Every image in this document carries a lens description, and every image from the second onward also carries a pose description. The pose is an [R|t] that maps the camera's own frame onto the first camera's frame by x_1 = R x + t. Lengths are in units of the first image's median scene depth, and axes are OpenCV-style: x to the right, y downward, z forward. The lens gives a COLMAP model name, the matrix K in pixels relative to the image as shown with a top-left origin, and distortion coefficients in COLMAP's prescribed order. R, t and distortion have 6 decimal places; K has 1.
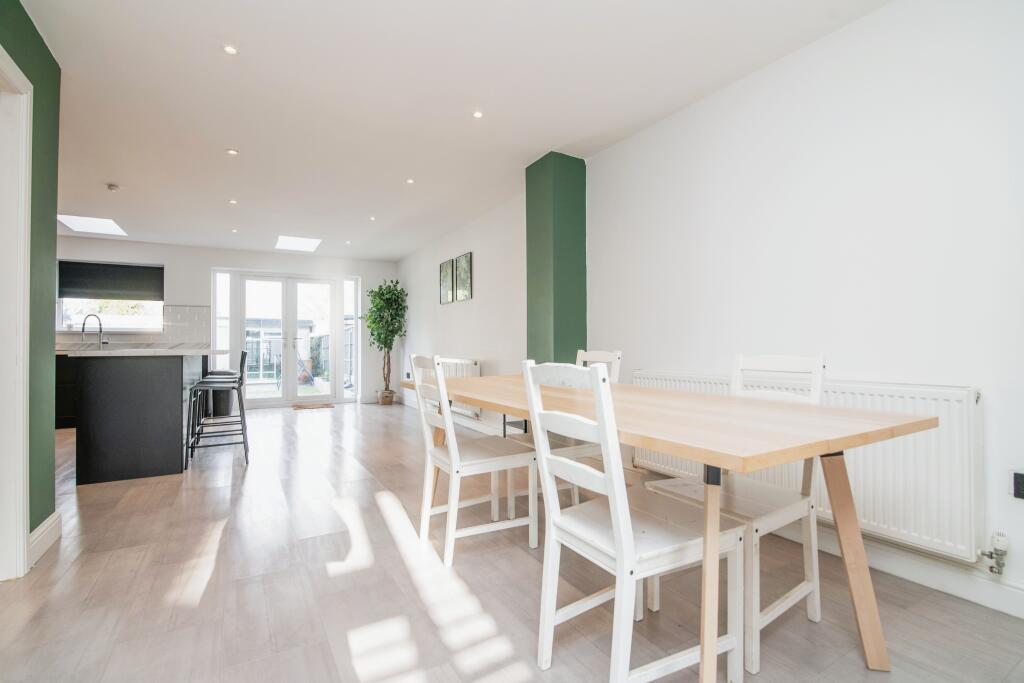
lens RADIAL K [[485.2, 0, 510.9], [0, 485.2, 345.7], [0, 0, 1]] dist [-0.003777, -0.000596]
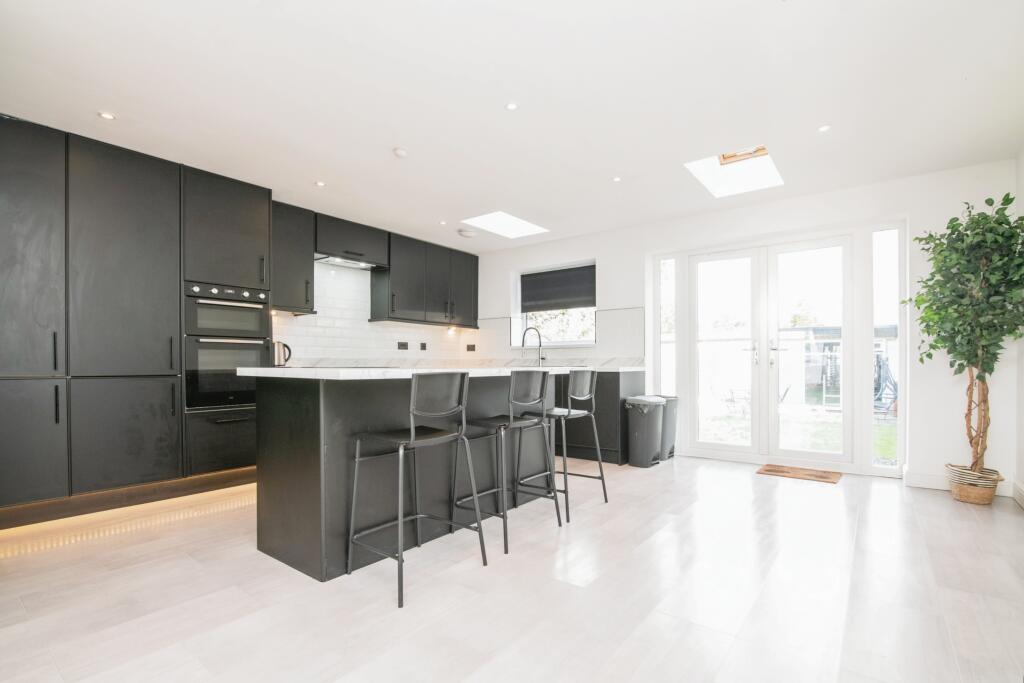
lens RADIAL K [[484.1, 0, 508.7], [0, 484.1, 365.6], [0, 0, 1]] dist [-0.002328, -0.000625]
pose [[0.392843, 0.007257, -0.919577, -0.033273], [-0.000647, 0.999971, 0.007615, 0.000574], [0.919605, -0.002396, 0.392836, 0.475124]]
